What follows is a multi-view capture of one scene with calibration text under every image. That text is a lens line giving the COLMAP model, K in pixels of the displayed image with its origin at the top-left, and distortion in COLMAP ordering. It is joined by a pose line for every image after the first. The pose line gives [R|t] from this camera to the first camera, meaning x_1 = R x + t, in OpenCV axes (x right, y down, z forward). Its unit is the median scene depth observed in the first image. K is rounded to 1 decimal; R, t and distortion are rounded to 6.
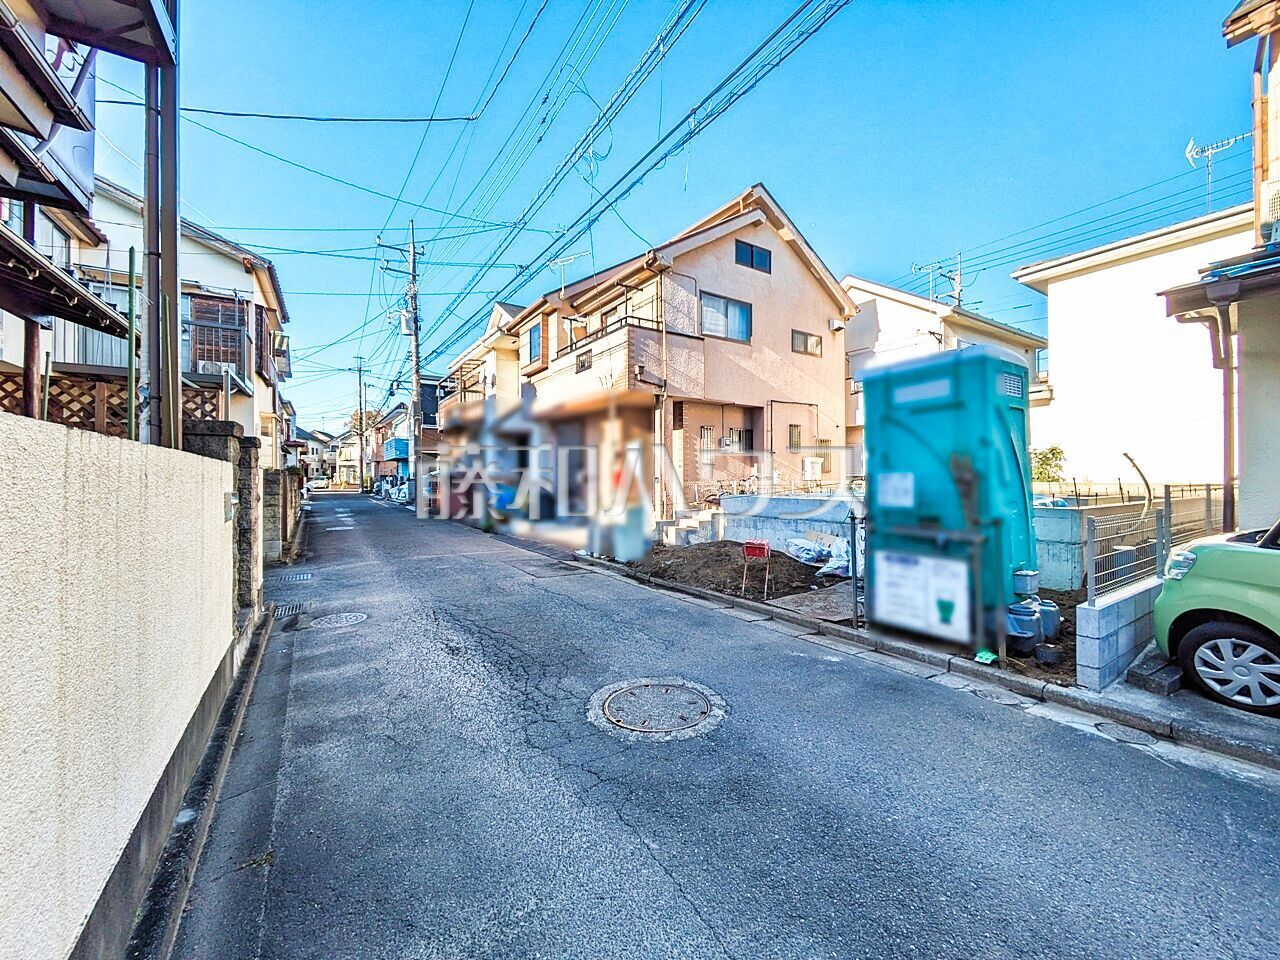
lens RADIAL K [[505.9, 0, 644.3], [0, 505.9, 478.7], [0, 0, 1]] dist [-0.001039, 0.001534]
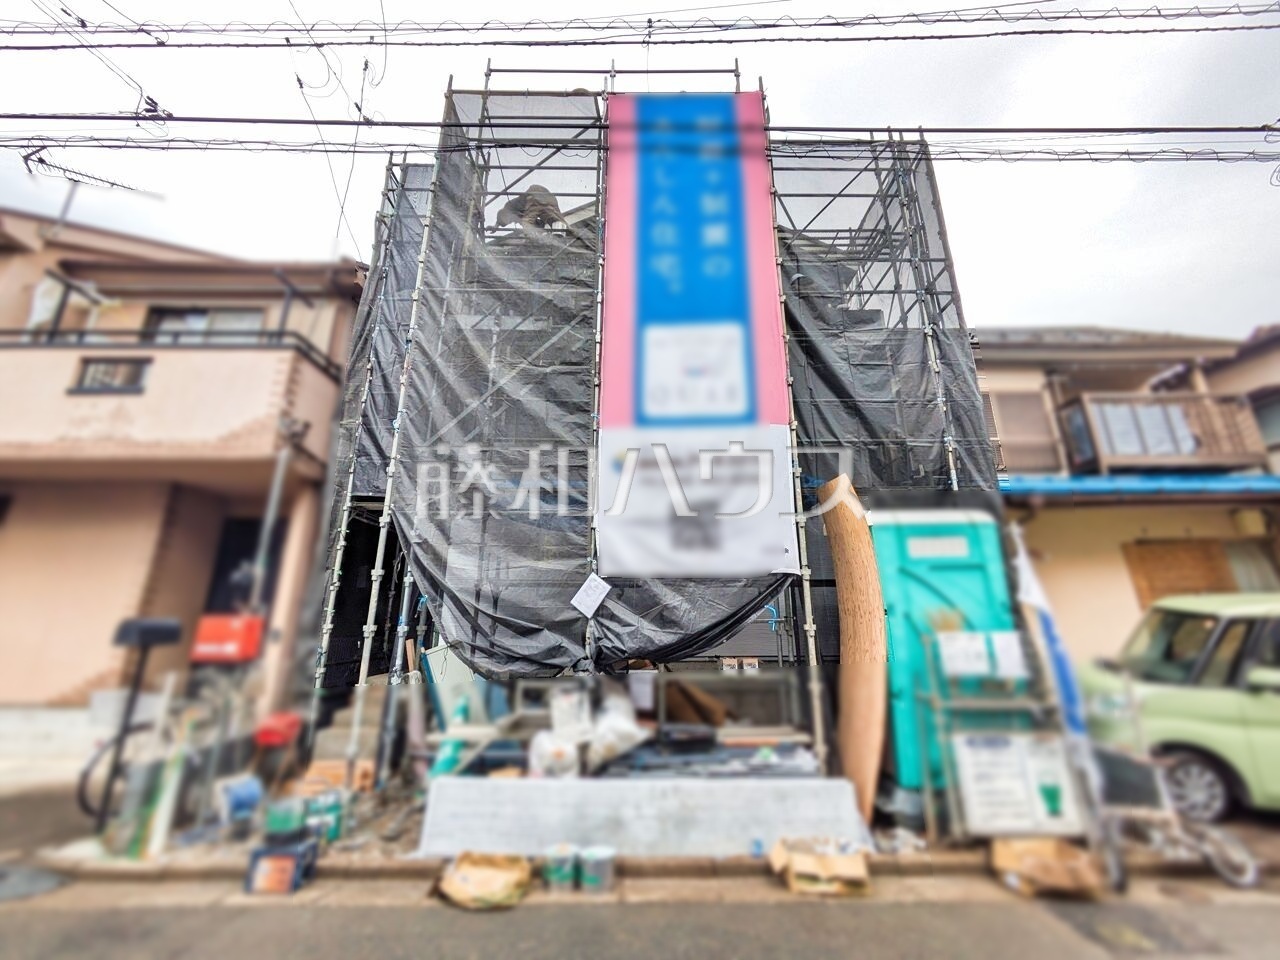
lens RADIAL K [[505.9, 0, 644.0], [0, 505.9, 479.2], [0, 0, 1]] dist [-0.001039, 0.001534]
pose [[0.547900, 0.233471, 0.803303, -0.491716], [0.000204, 0.960228, -0.279218, -0.013649], [-0.836544, 0.153147, 0.526062, 0.842124]]
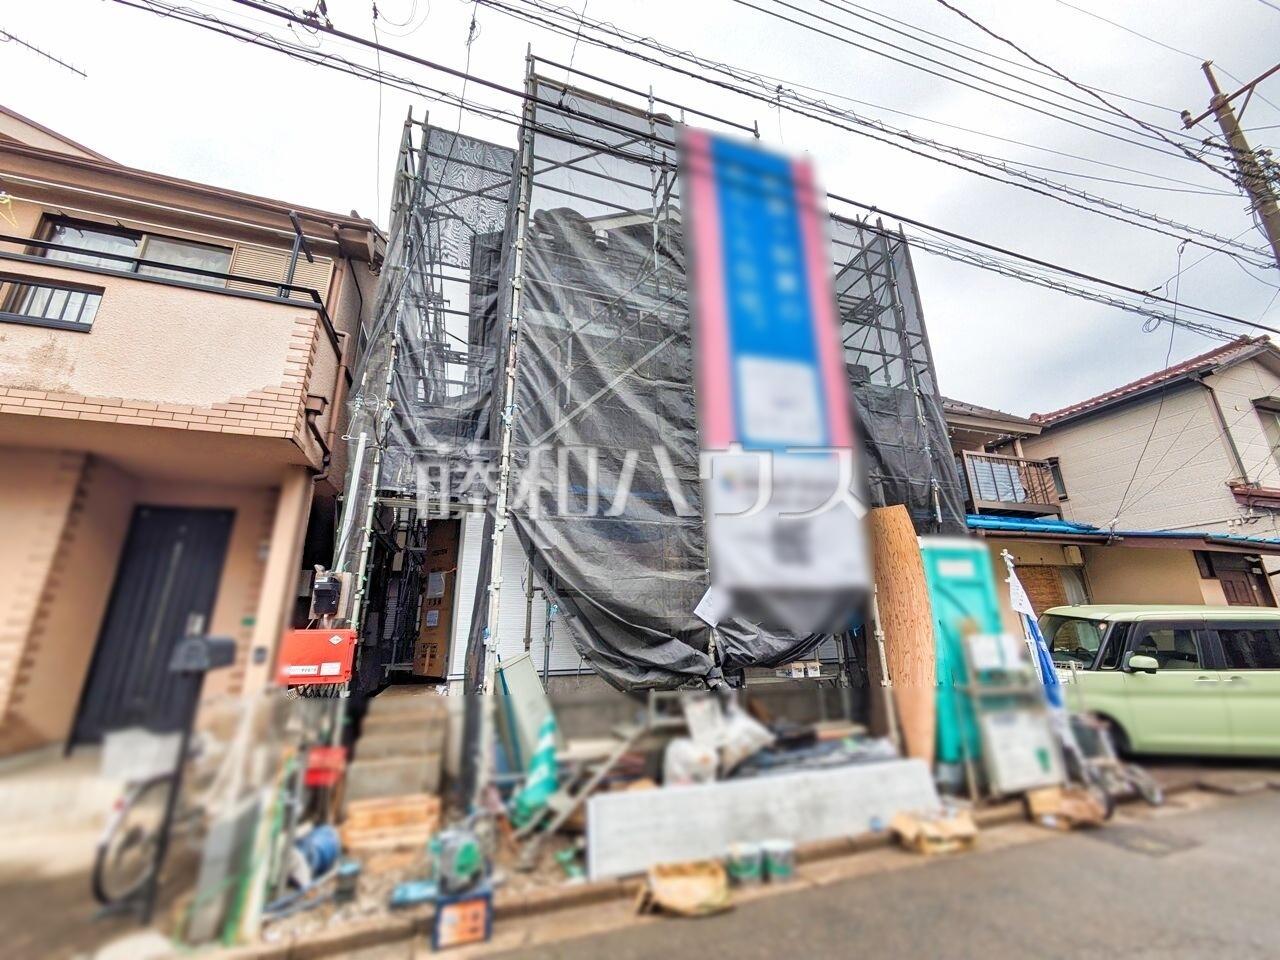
lens RADIAL K [[505.9, 0, 644.3], [0, 505.9, 478.9], [0, 0, 1]] dist [-0.001039, 0.001534]
pose [[0.249525, 0.281639, 0.926508, -0.723891], [0.016596, 0.955388, -0.294888, -0.016106], [-0.968226, 0.088958, 0.233720, 1.267596]]
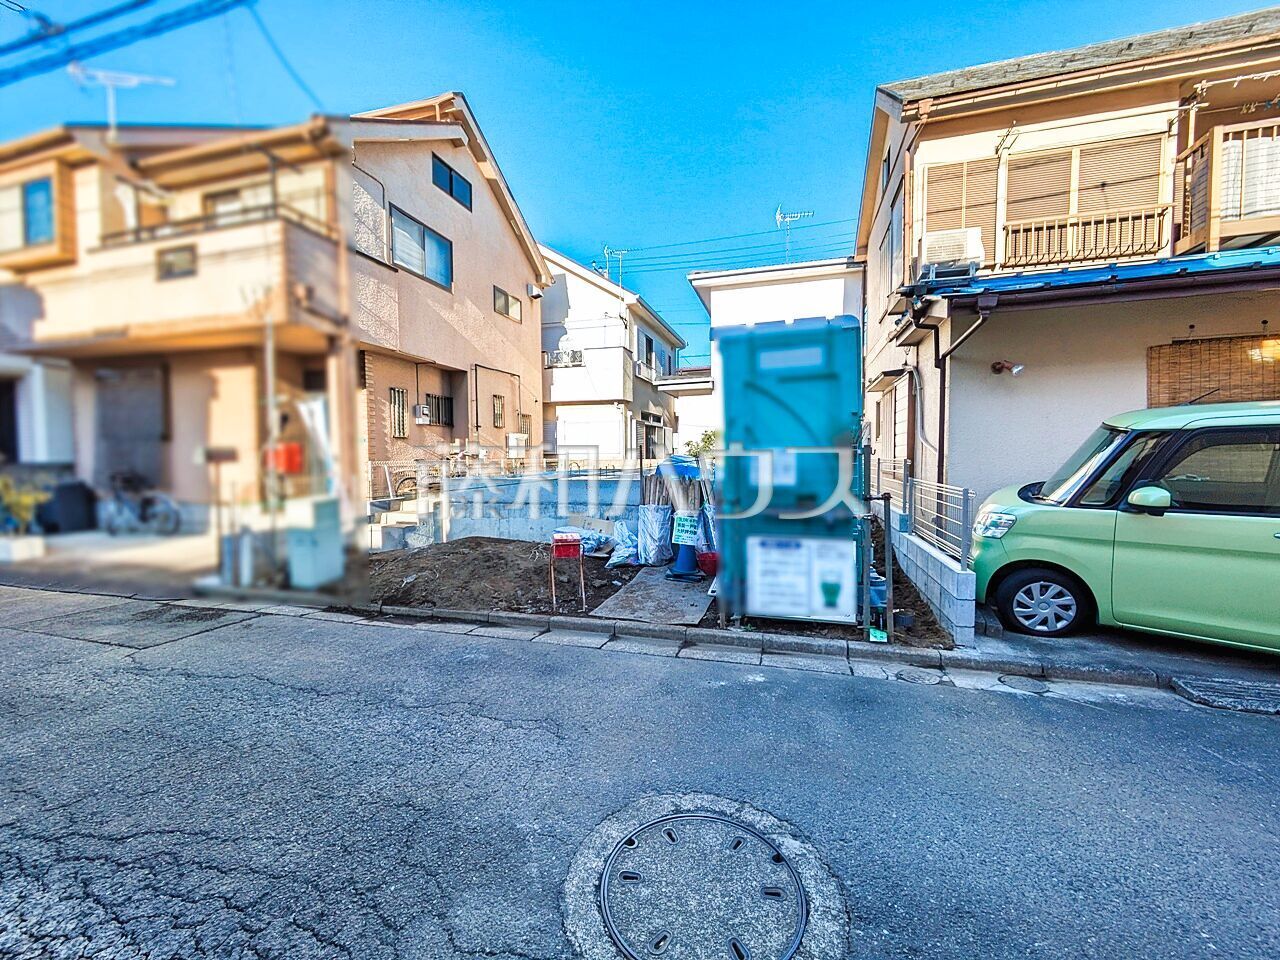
lens RADIAL K [[505.9, 0, 645.5], [0, 505.9, 478.1], [0, 0, 1]] dist [-0.001039, 0.001534]
pose [[0.761556, -0.030459, 0.647383, -0.222851], [0.004654, 0.999126, 0.041534, 0.004015], [-0.648083, -0.028617, 0.761032, 0.421303]]
